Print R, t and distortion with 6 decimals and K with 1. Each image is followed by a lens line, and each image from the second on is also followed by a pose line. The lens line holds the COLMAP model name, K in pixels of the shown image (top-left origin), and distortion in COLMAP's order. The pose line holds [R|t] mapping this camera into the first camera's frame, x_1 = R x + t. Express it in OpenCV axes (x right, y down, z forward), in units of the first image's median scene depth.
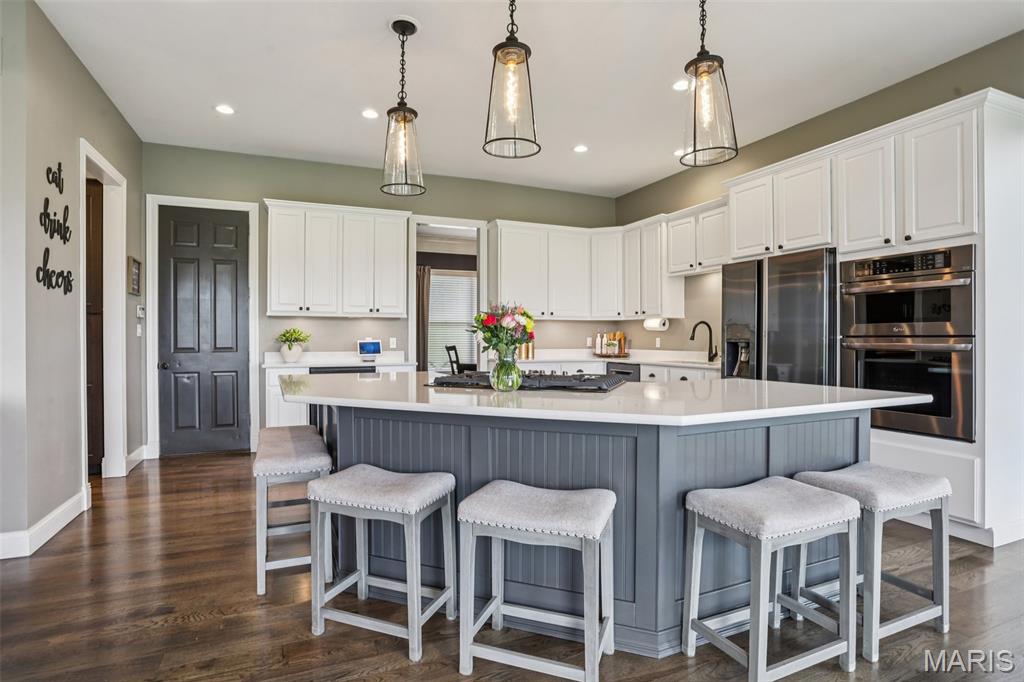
lens RADIAL K [[516.5, 0, 504.2], [0, 516.5, 341.1], [0, 0, 1]] dist [-0.079657, 0.044338]
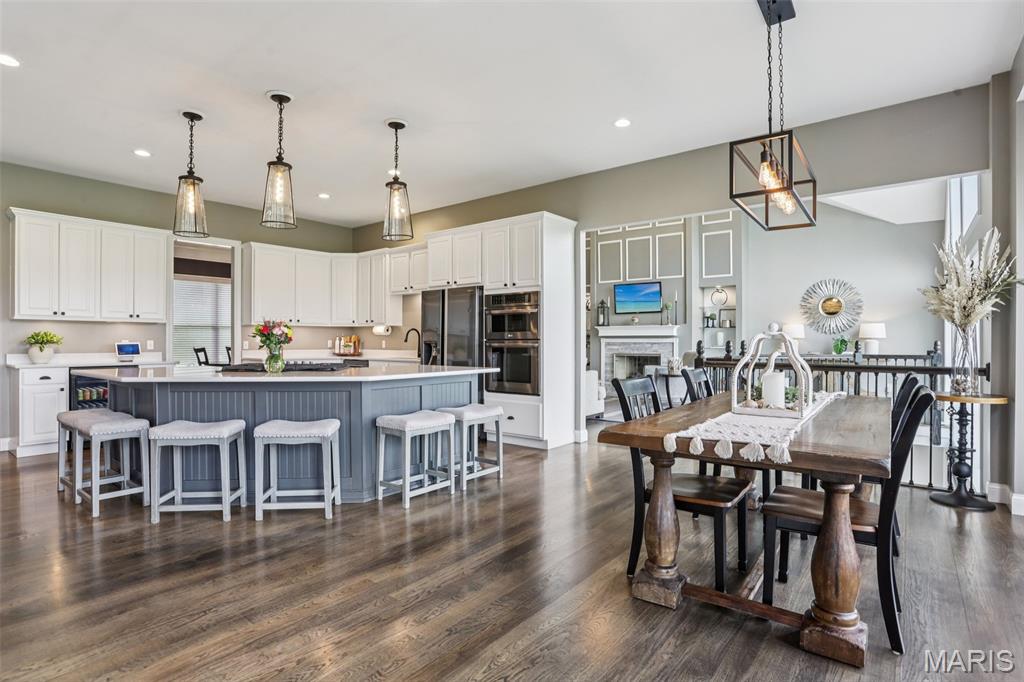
lens RADIAL K [[516.5, 0, 504.2], [0, 516.5, 341.1], [0, 0, 1]] dist [-0.079657, 0.044338]
pose [[0.884688, 0.000043, 0.466183, -0.076692], [0.002480, 0.999985, -0.004799, 0.004346], [-0.466177, 0.005402, 0.884675, -0.574652]]
